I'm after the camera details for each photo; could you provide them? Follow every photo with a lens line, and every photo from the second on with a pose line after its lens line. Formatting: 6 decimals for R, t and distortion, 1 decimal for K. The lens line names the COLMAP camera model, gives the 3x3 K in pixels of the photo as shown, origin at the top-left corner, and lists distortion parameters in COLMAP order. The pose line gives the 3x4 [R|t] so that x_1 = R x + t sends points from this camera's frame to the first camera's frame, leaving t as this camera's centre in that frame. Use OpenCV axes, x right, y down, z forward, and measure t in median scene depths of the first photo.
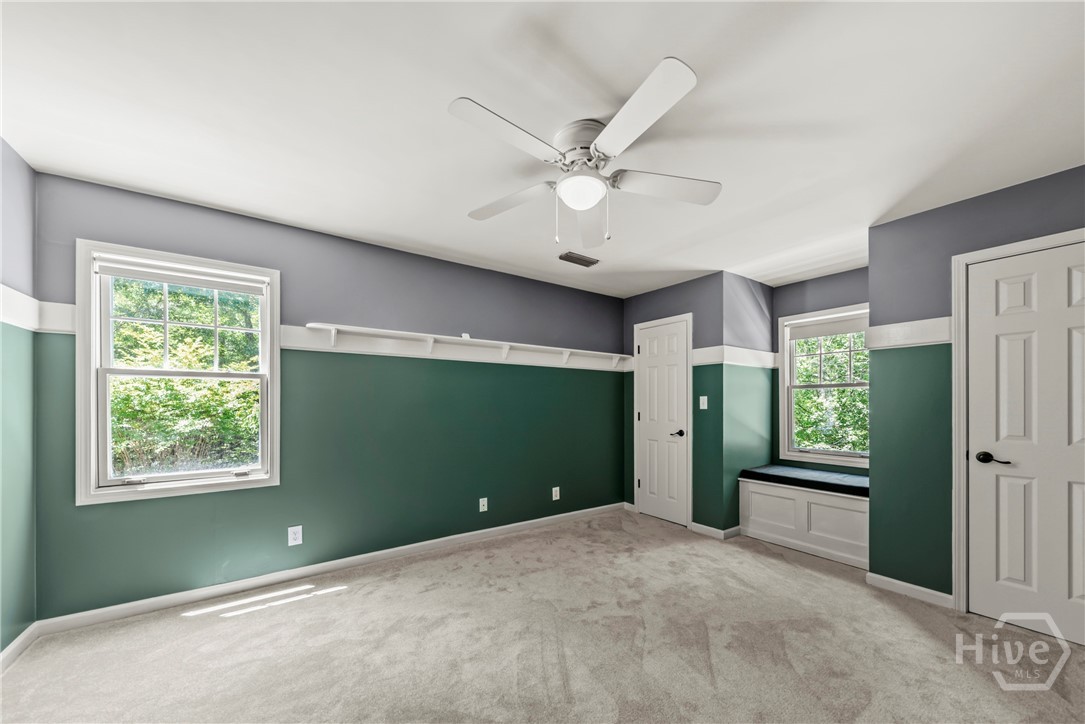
lens RADIAL K [[388.2, 0, 542.7], [0, 388.2, 403.5], [0, 0, 1]] dist [-0.015978, -0.000074]
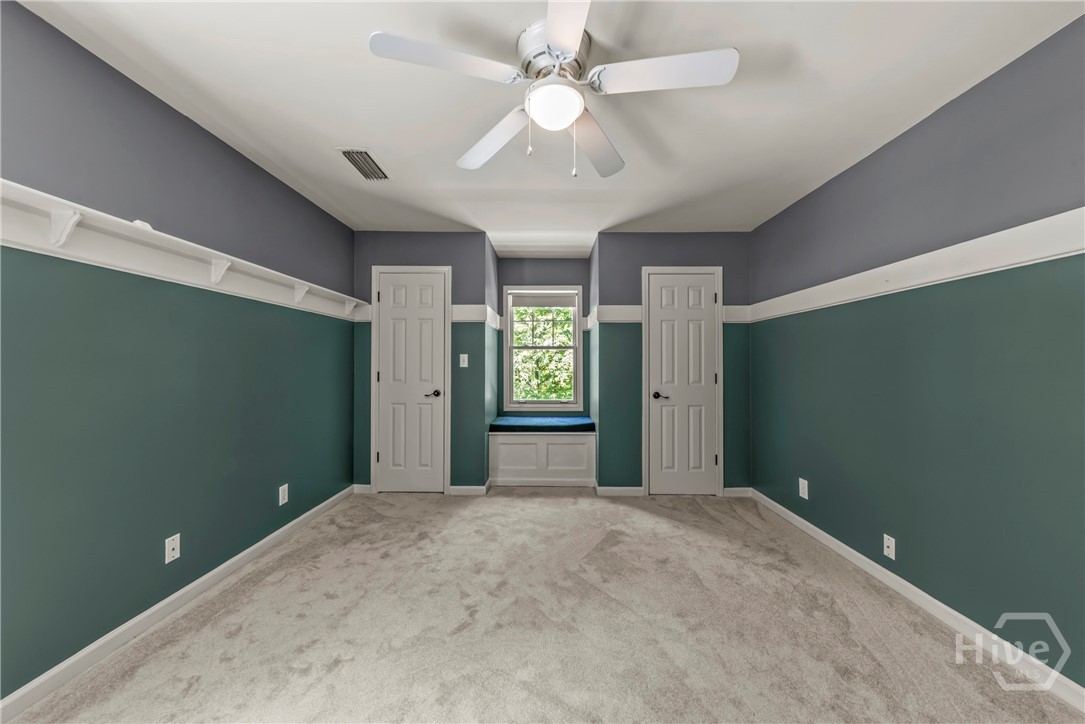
lens RADIAL K [[399.3, 0, 543.3], [0, 399.3, 359.7], [0, 0, 1]] dist [-0.019382, -0.000146]
pose [[0.564533, 0.009163, 0.825359, -0.315960], [-0.003049, 0.999955, -0.009016, 0.004400], [-0.825405, 0.002573, 0.564536, 0.276064]]
